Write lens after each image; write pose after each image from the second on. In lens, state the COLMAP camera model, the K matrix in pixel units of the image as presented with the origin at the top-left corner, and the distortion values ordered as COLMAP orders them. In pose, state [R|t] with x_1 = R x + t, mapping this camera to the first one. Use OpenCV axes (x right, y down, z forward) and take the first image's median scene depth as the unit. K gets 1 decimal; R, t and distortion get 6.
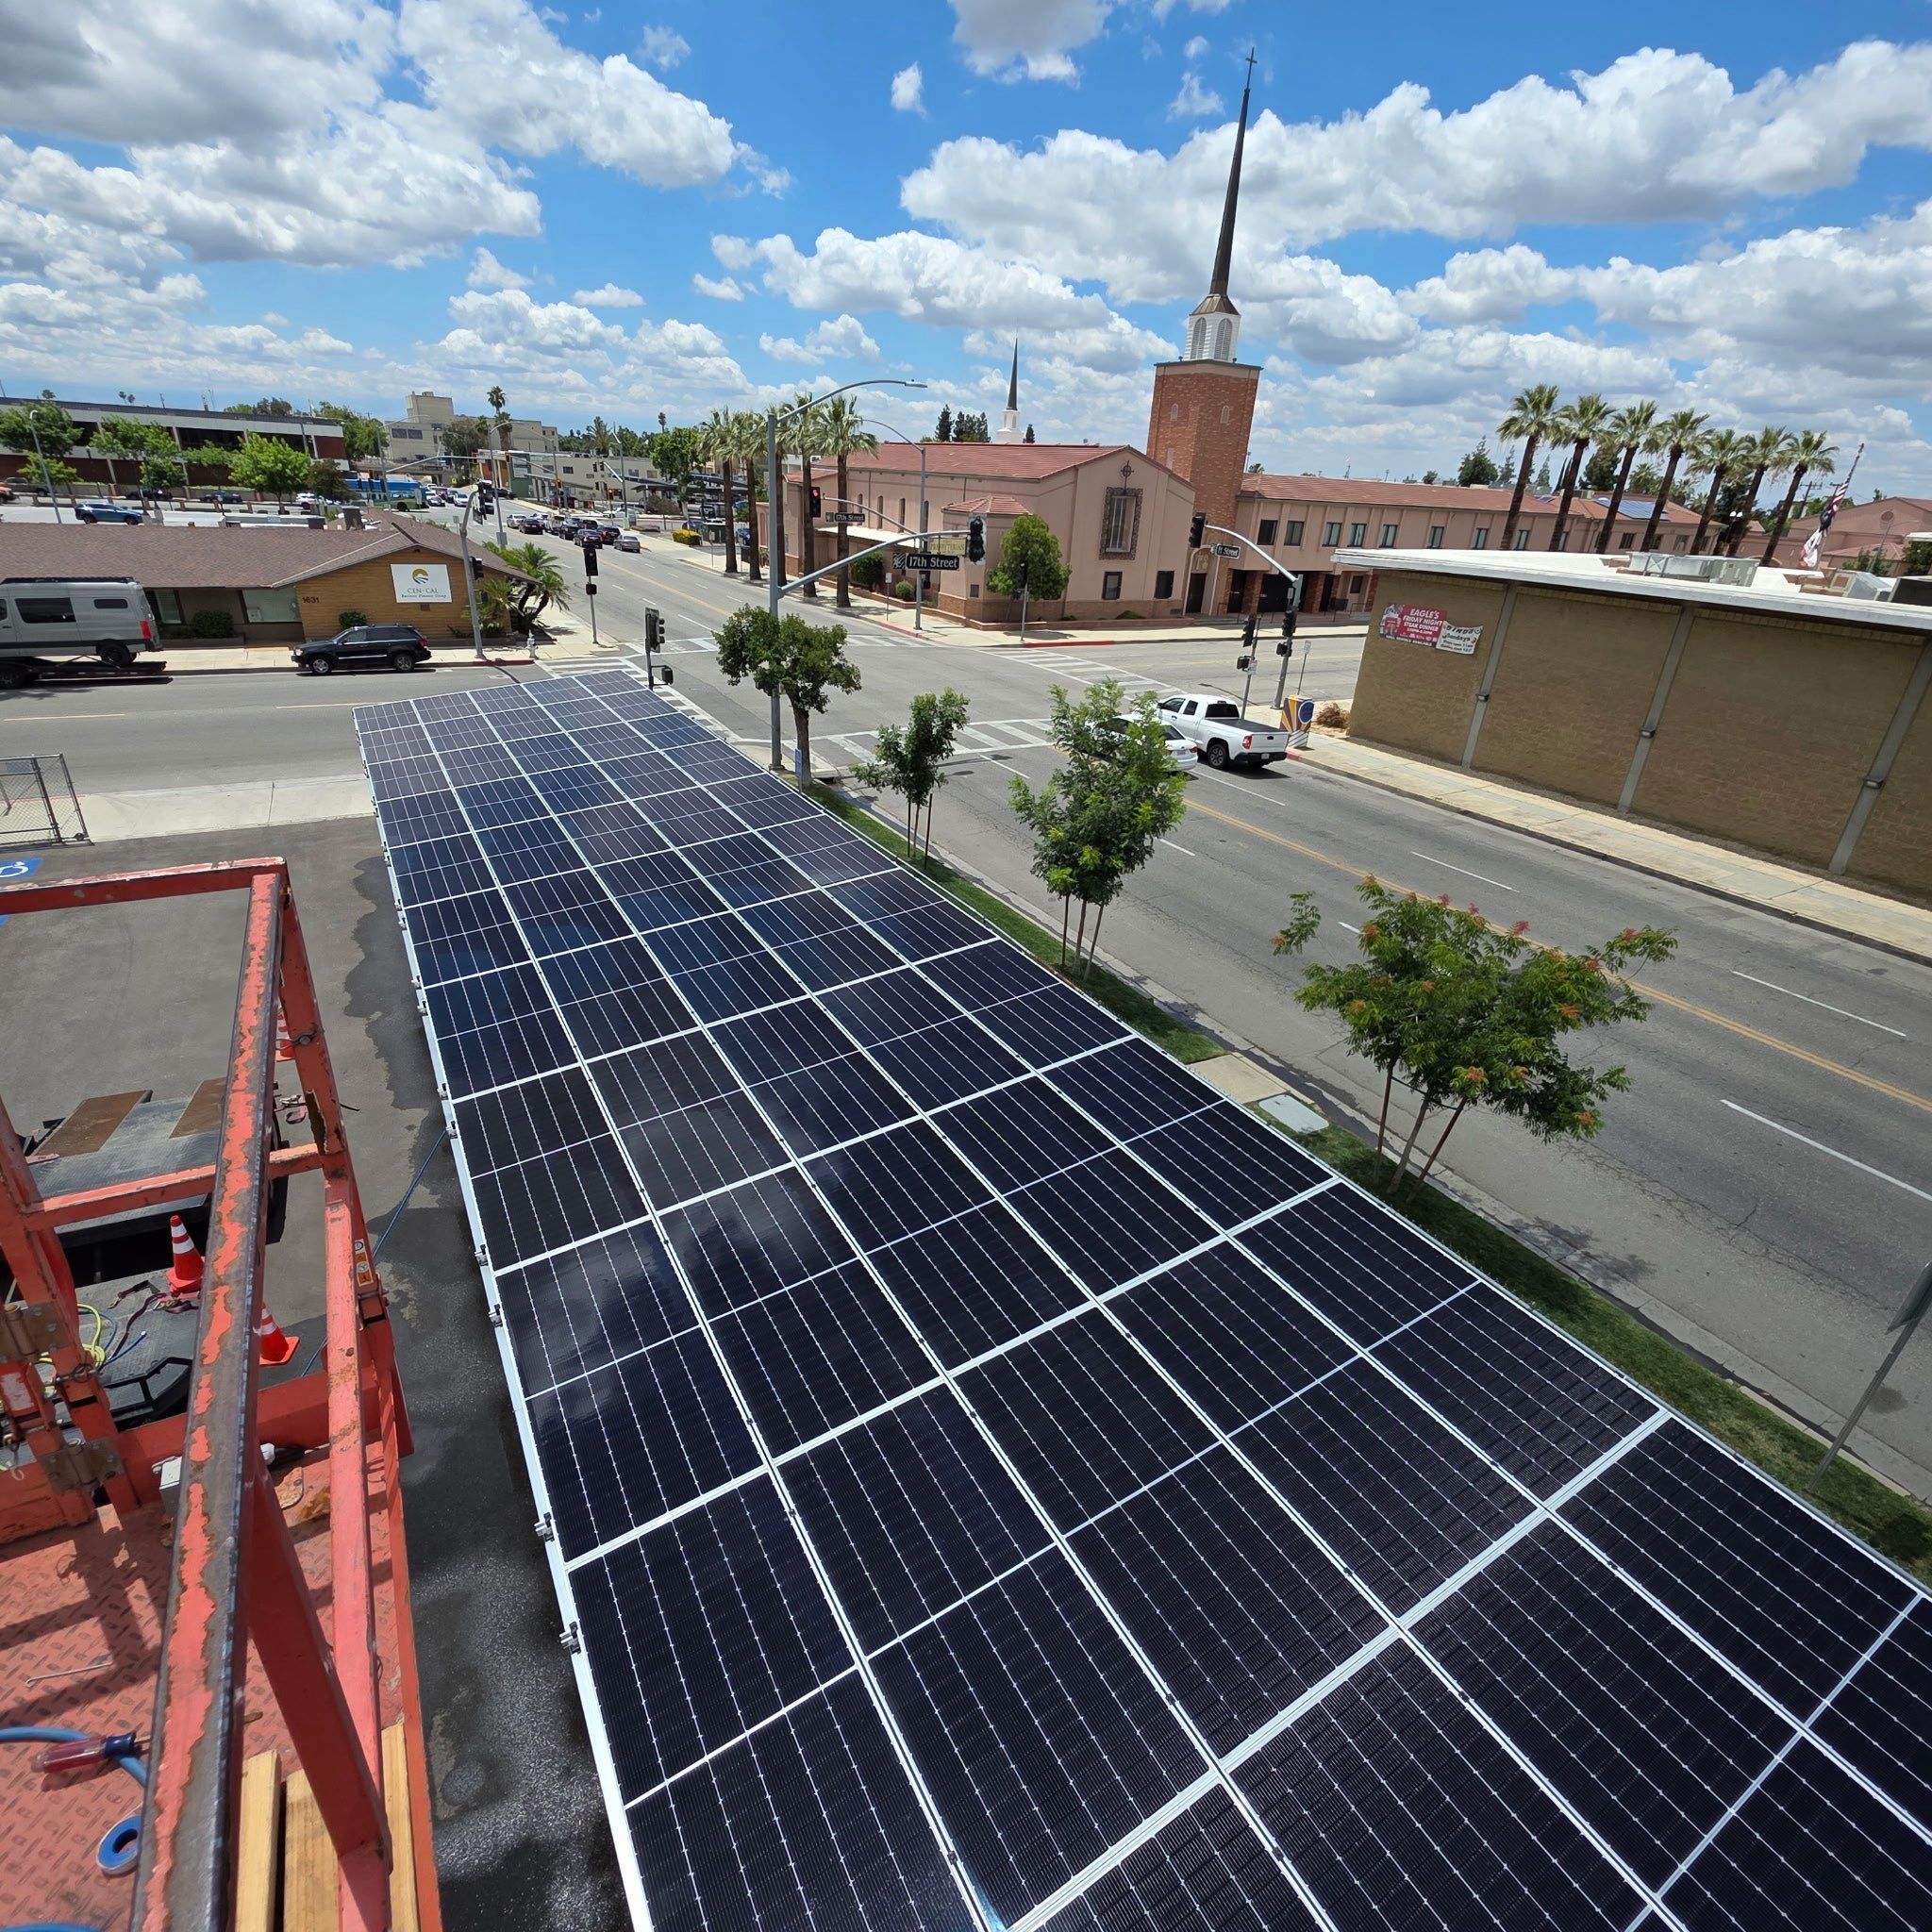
lens RADIAL K [[1028.9, 0, 959.1], [0, 1028.9, 958.2], [0, 0, 1]] dist [0.000097, -0.000551]
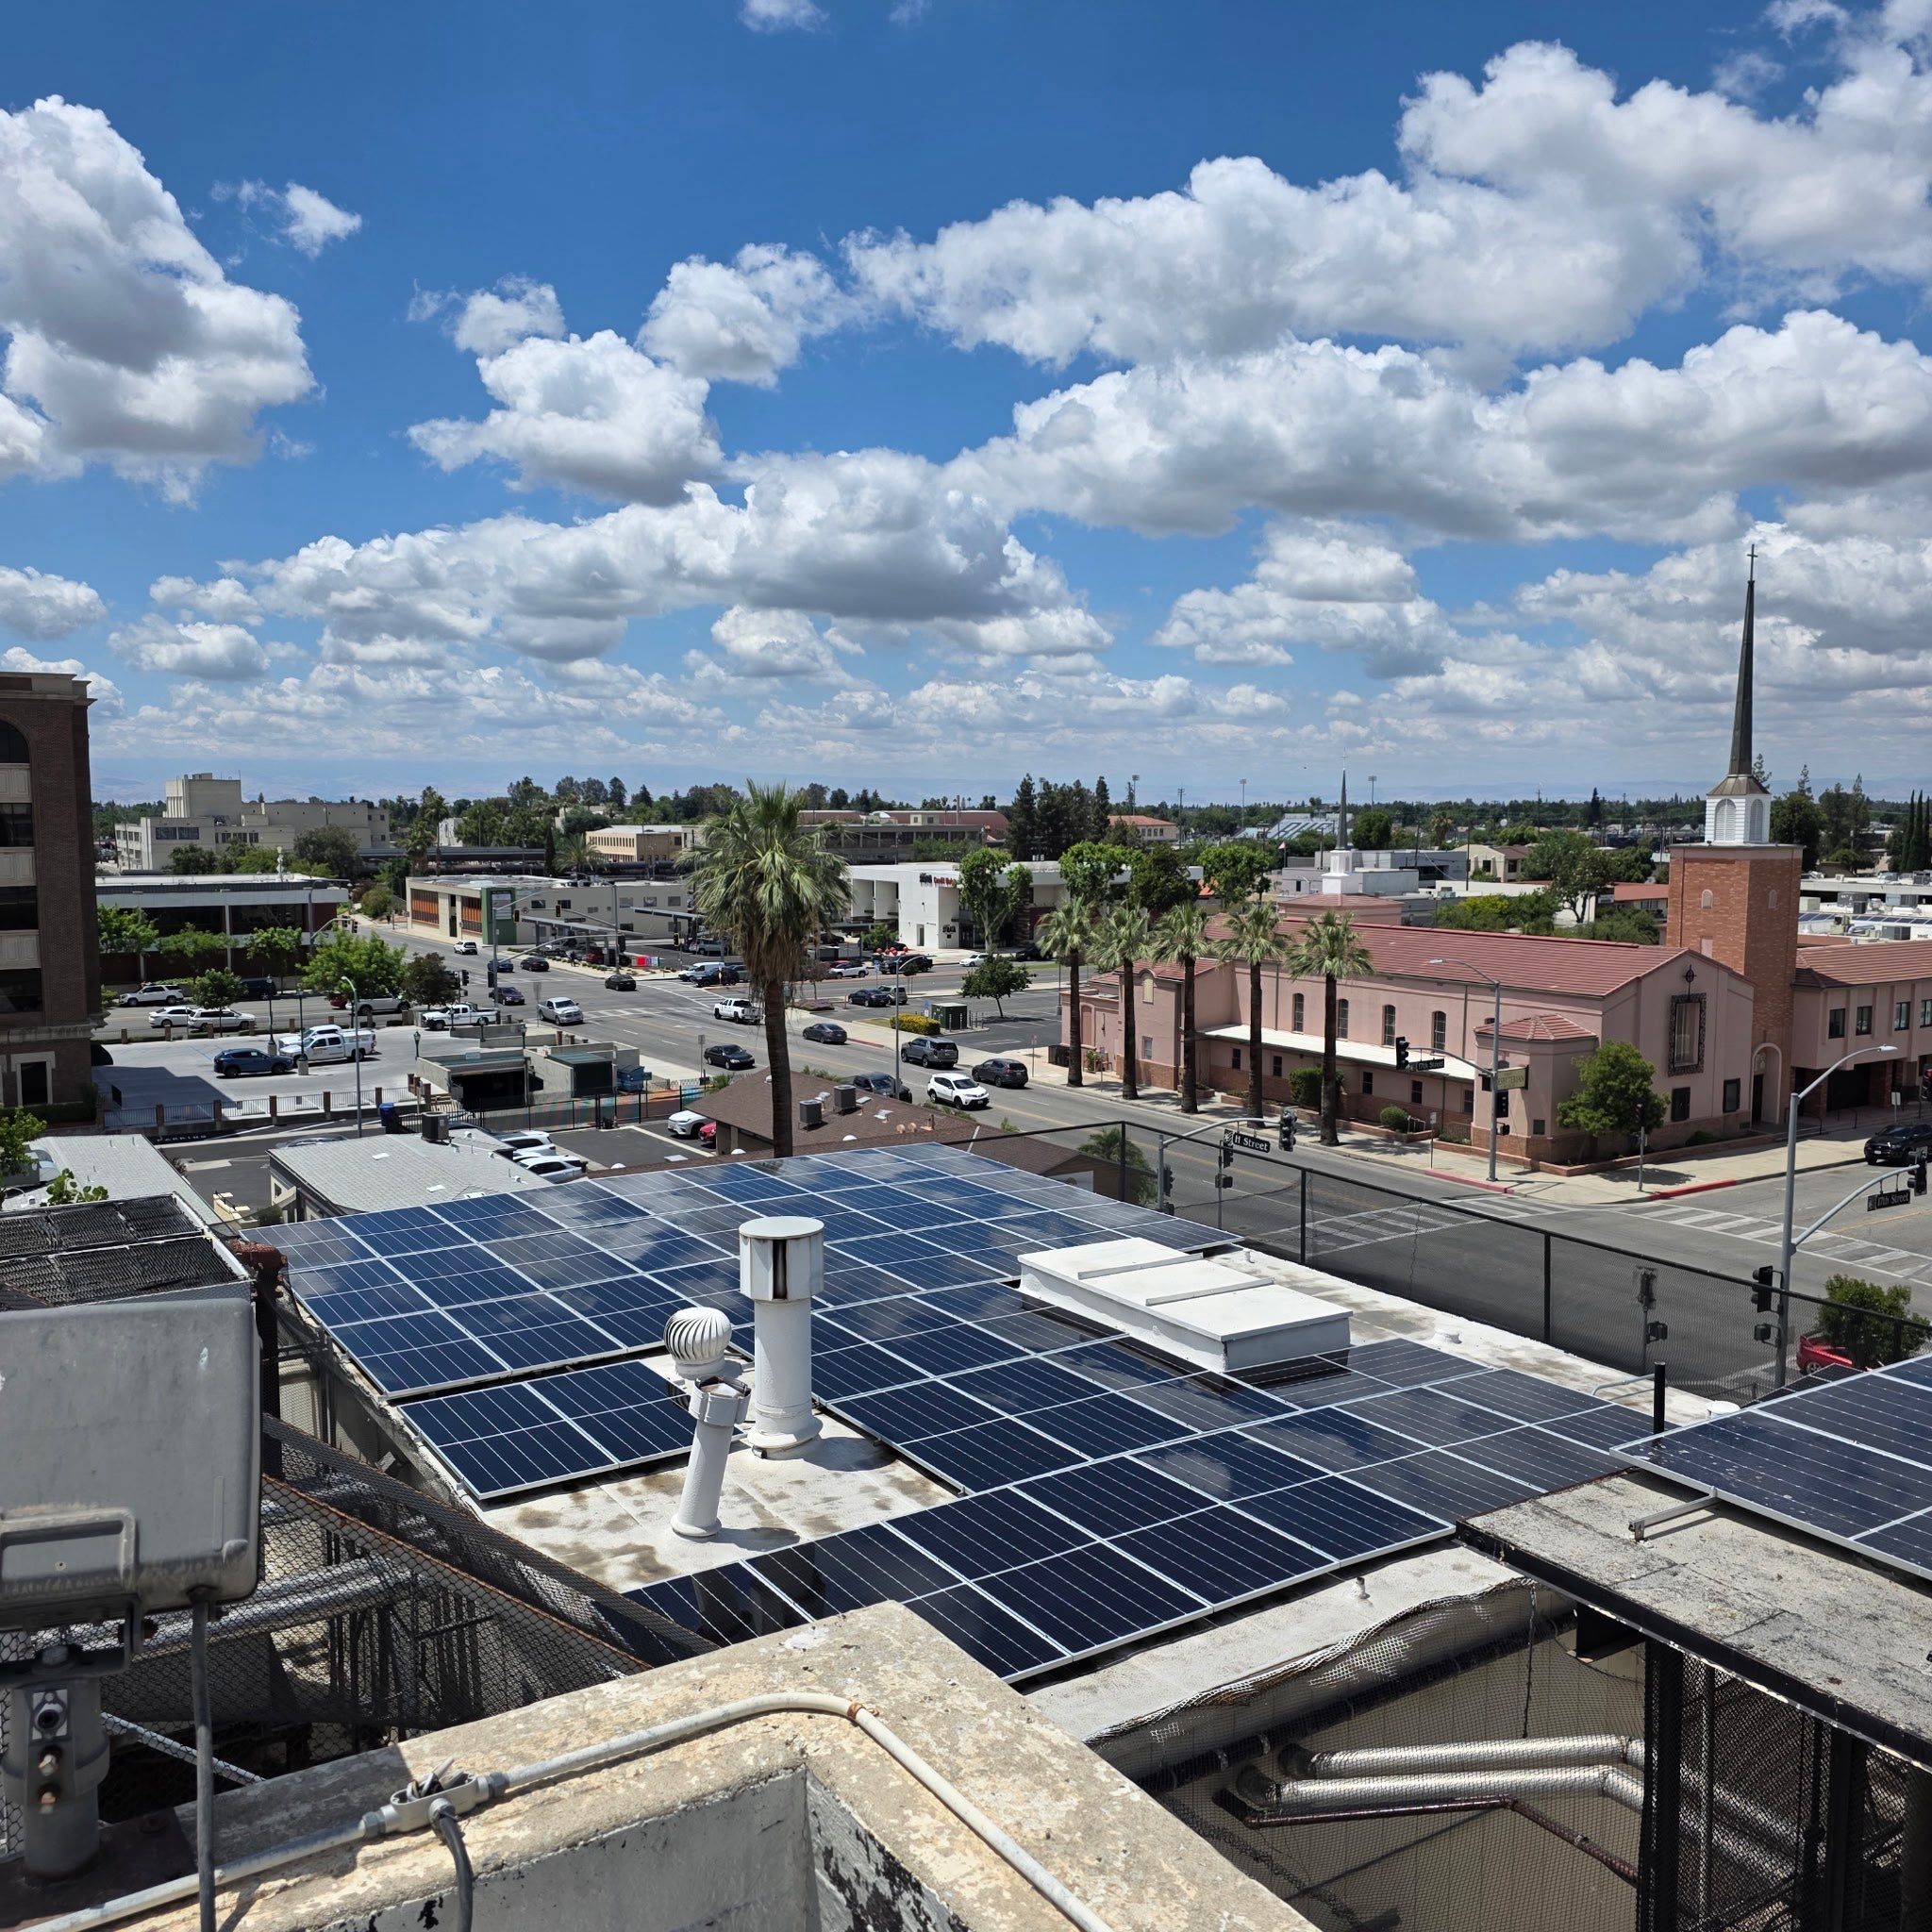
lens RADIAL K [[1719.4, 0, 924.6], [0, 1719.4, 973.7], [0, 0, 1]] dist [0.061066, -0.074105]
pose [[0.998209, -0.056023, 0.020981, -1.701157], [0.059816, 0.939972, -0.335969, -0.139077], [-0.000899, 0.336623, 0.941639, -1.138100]]
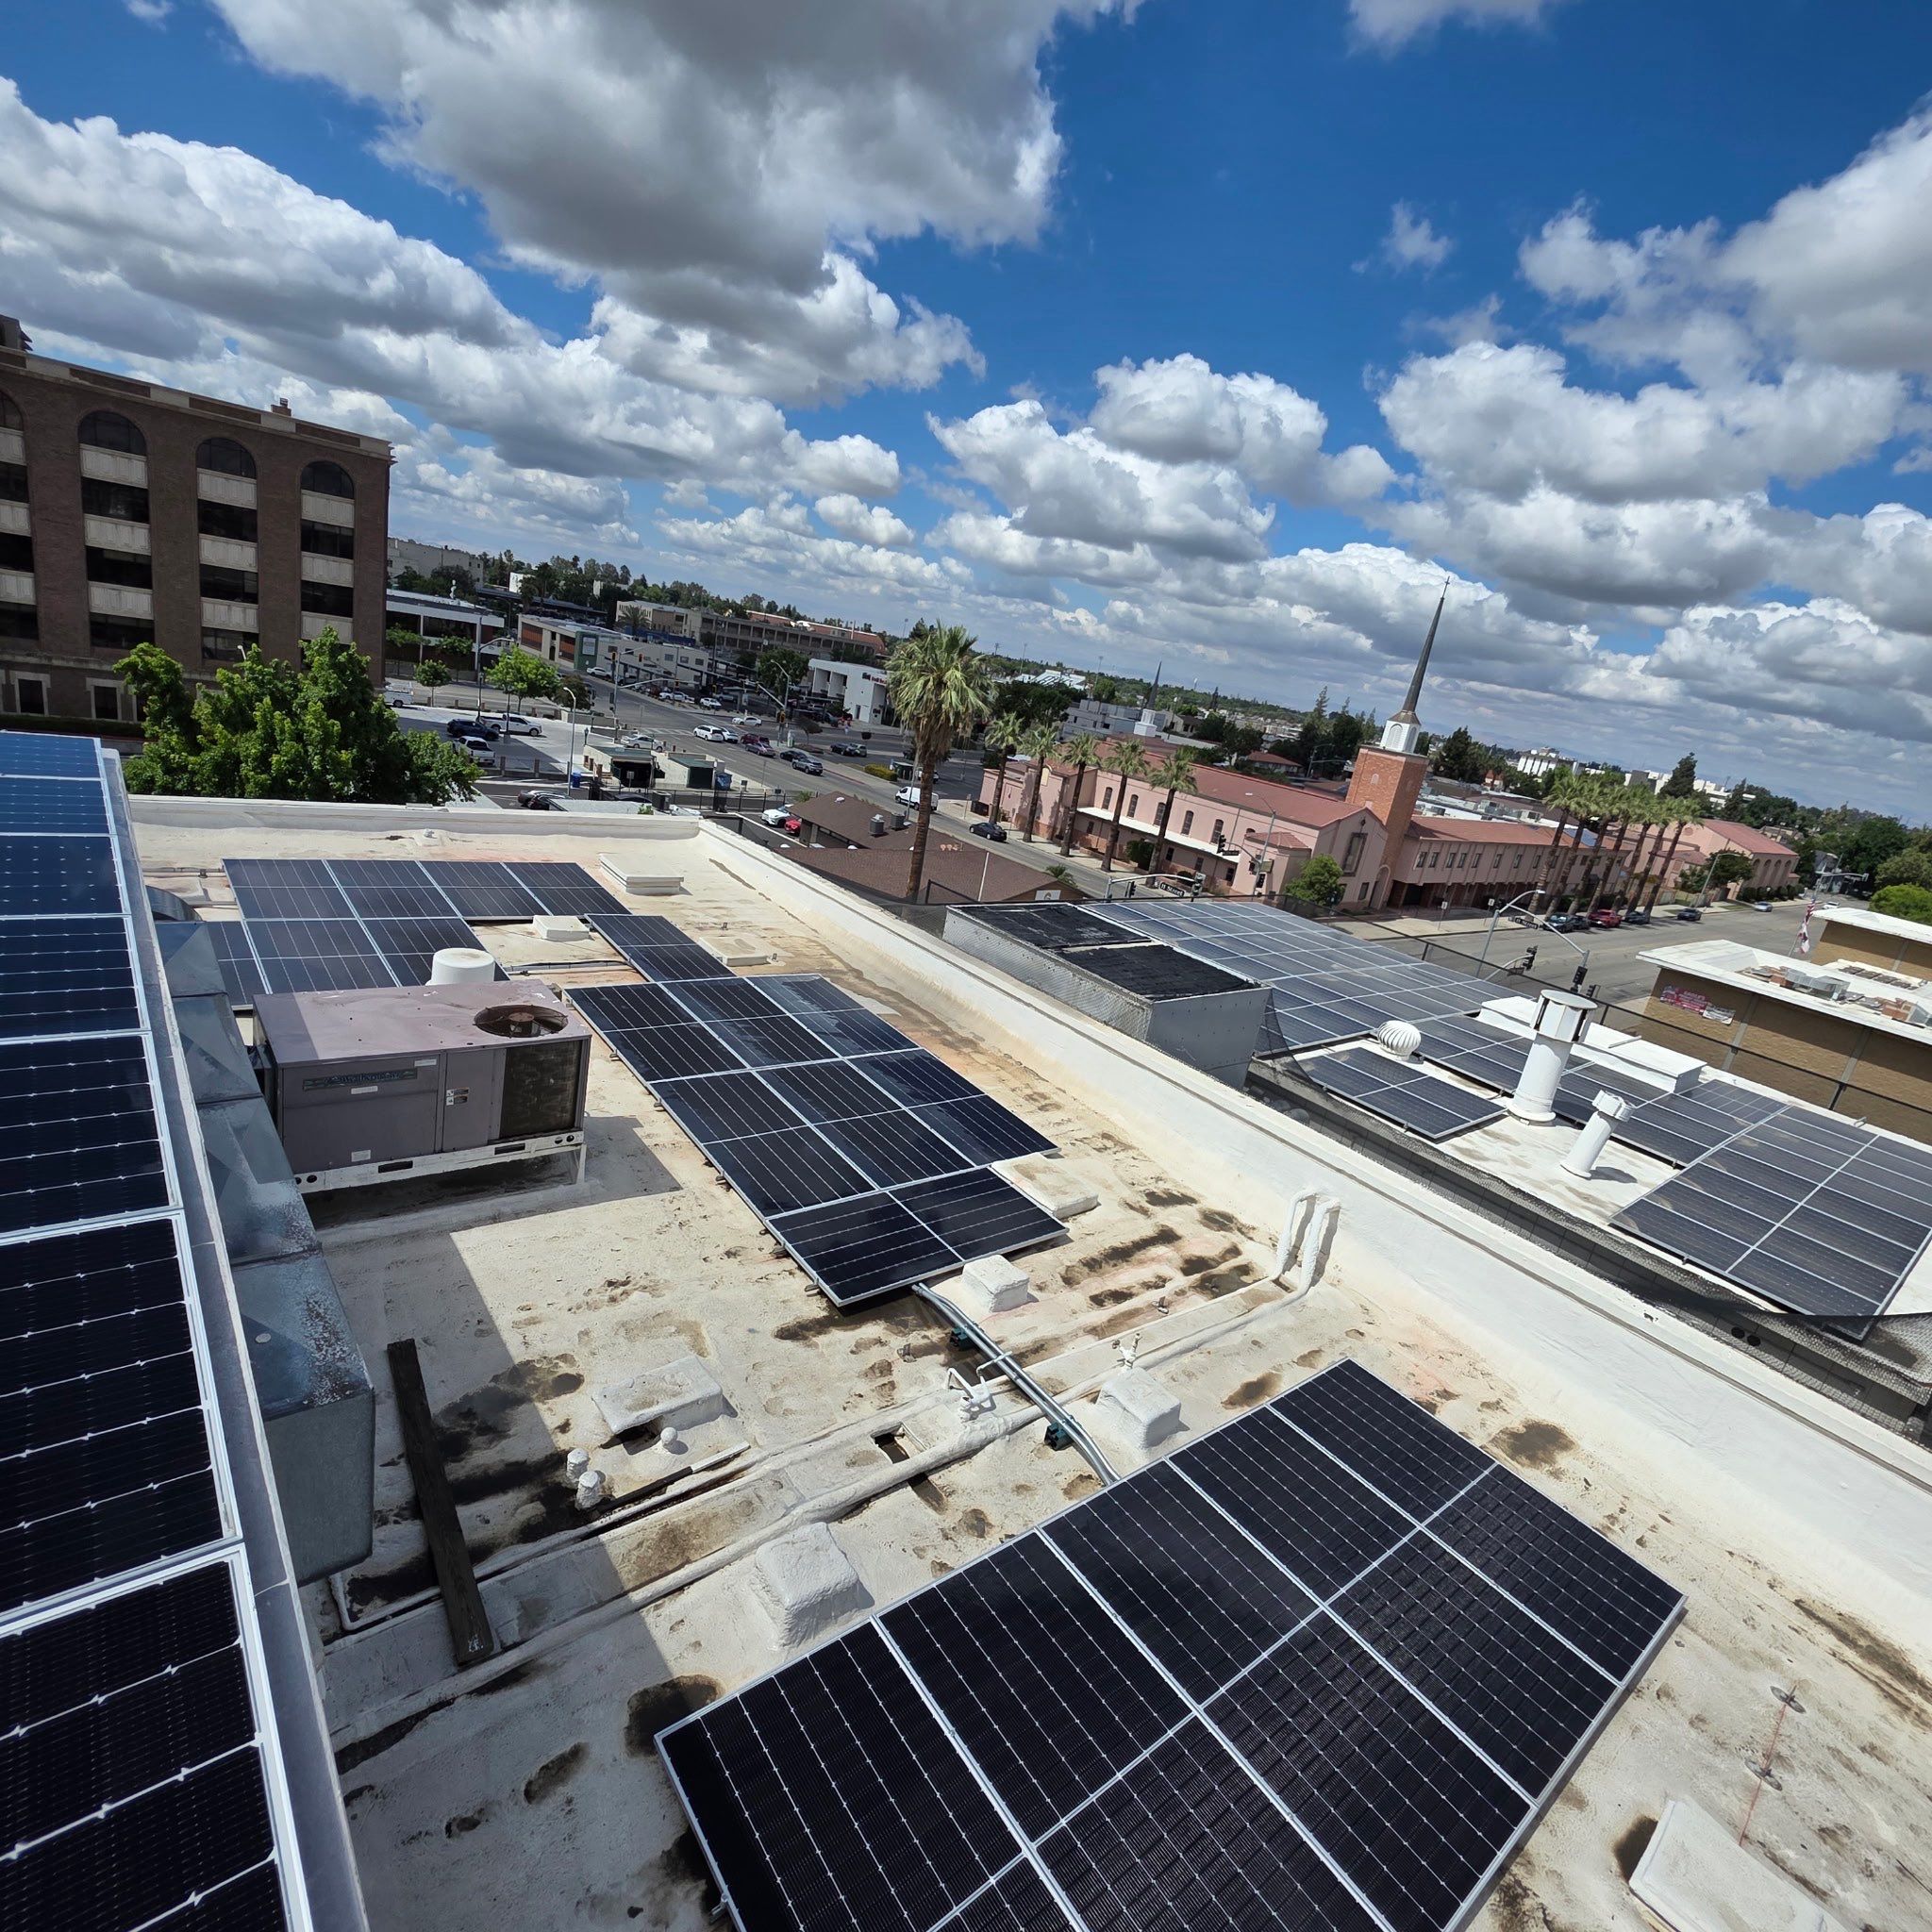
lens RADIAL K [[1024.5, 0, 958.9], [0, 1024.5, 959.8], [0, 0, 1]] dist [-0.001986, 0.000465]
pose [[0.979111, 0.069286, 0.191159, -2.366693], [-0.044548, 0.990407, -0.130803, -0.203579], [-0.198388, 0.119555, 0.972805, -1.037843]]
